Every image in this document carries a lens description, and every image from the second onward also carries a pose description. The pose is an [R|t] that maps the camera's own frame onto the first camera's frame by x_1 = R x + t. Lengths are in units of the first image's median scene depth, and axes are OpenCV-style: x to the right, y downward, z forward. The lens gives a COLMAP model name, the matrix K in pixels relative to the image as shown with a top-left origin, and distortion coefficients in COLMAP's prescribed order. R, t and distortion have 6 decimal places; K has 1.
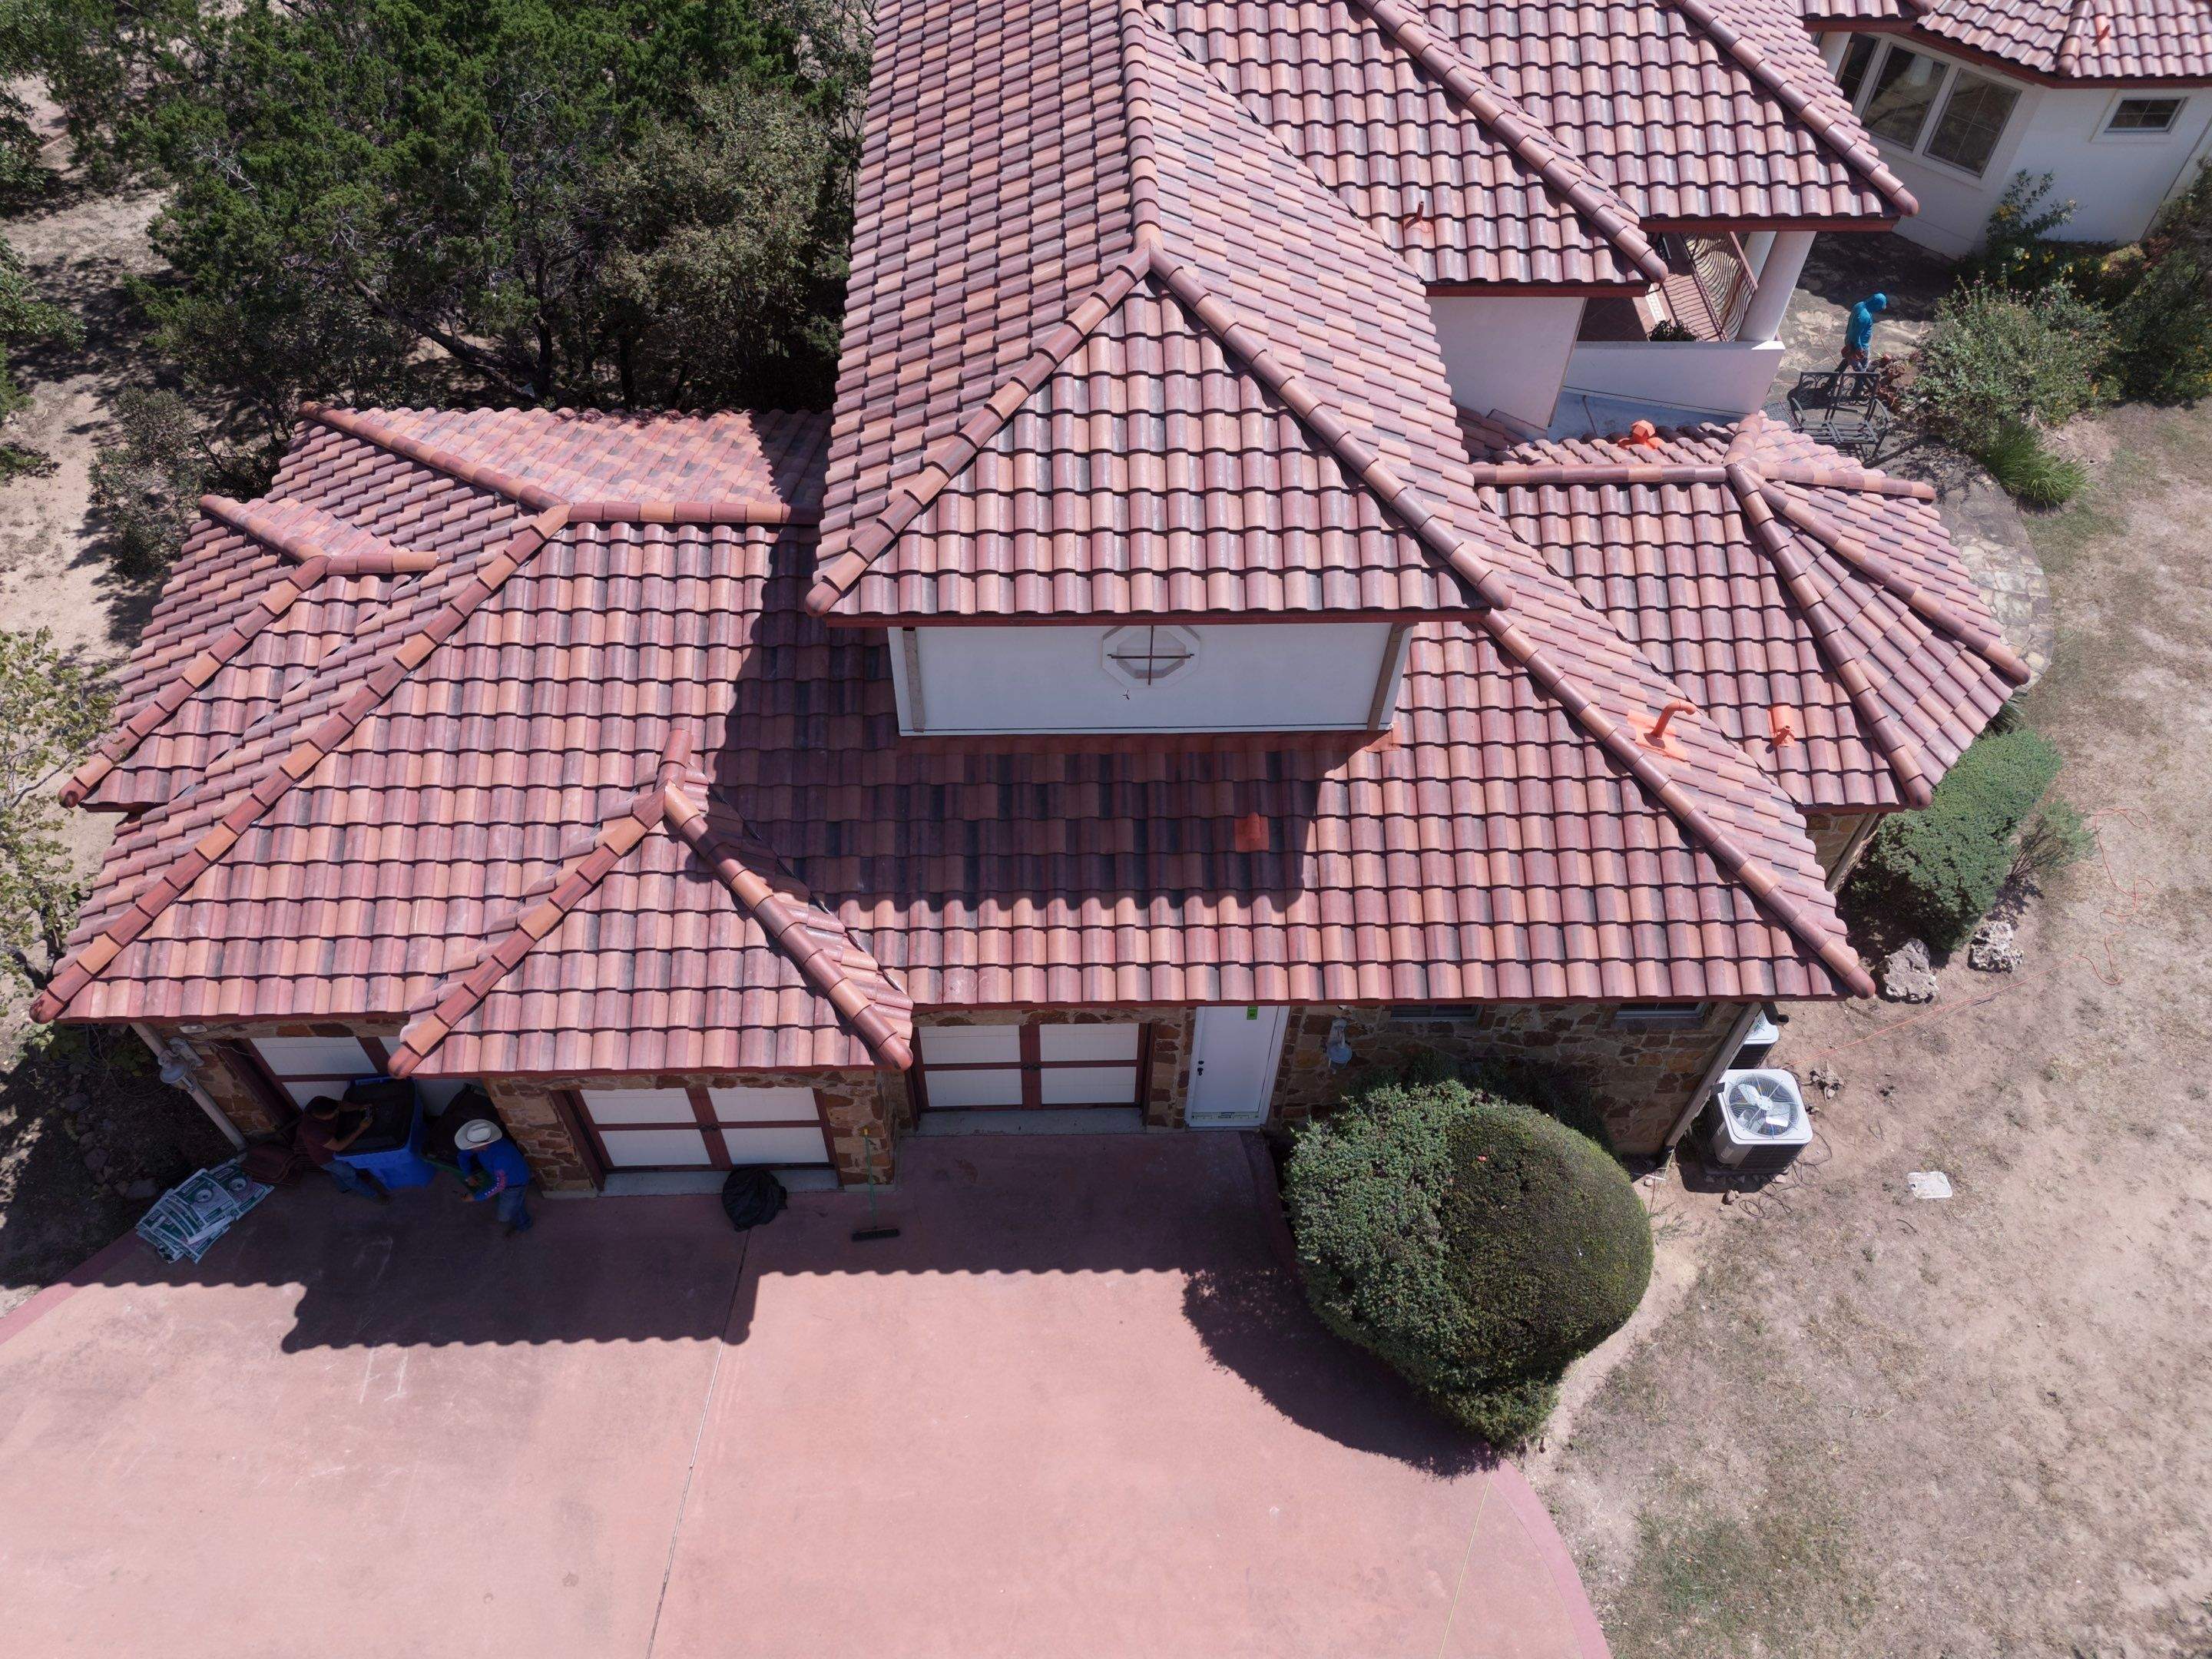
lens RADIAL K [[1628.0, 0, 1106.1], [0, 1628.0, 821.2], [0, 0, 1]] dist [0.068989, -0.061873]
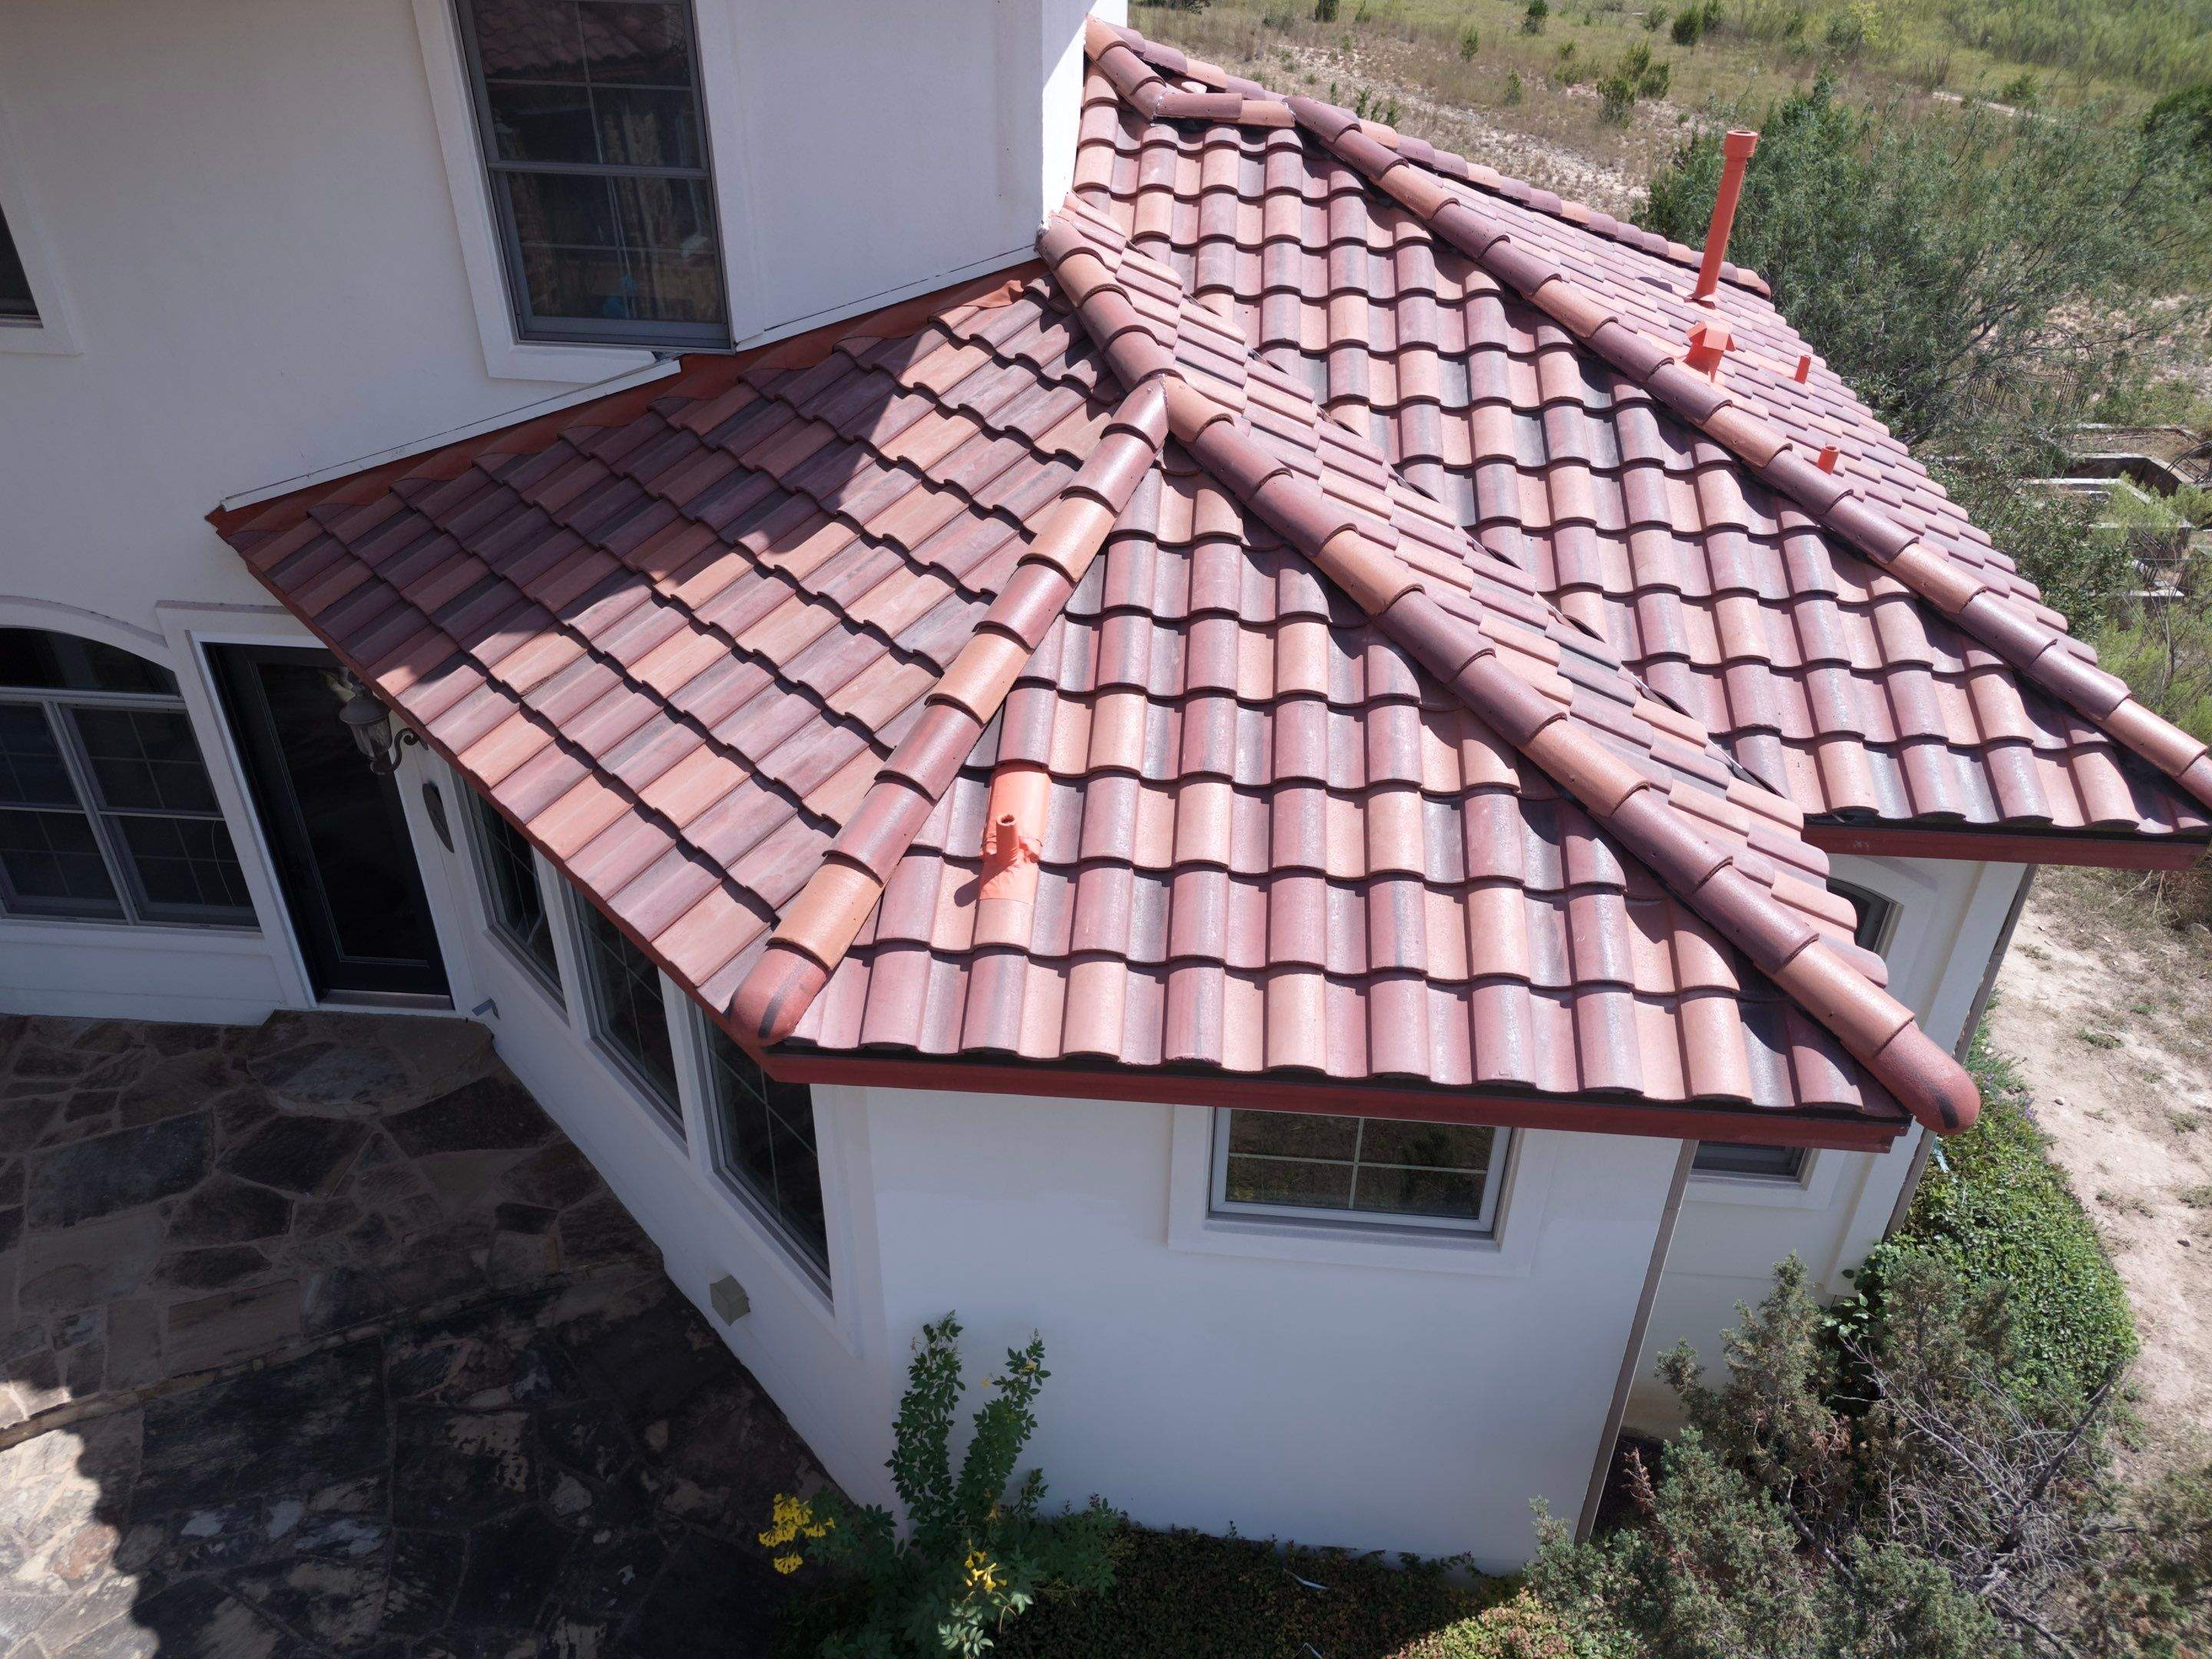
lens RADIAL K [[1628.0, 0, 1116.6], [0, 1628.0, 827.4], [0, 0, 1]] dist [0.068989, -0.061873]
pose [[0.995477, 0.049122, -0.081318, 1.047727], [-0.071823, 0.949404, -0.305733, -0.687506], [0.062185, 0.310191, 0.948638, 1.327771]]
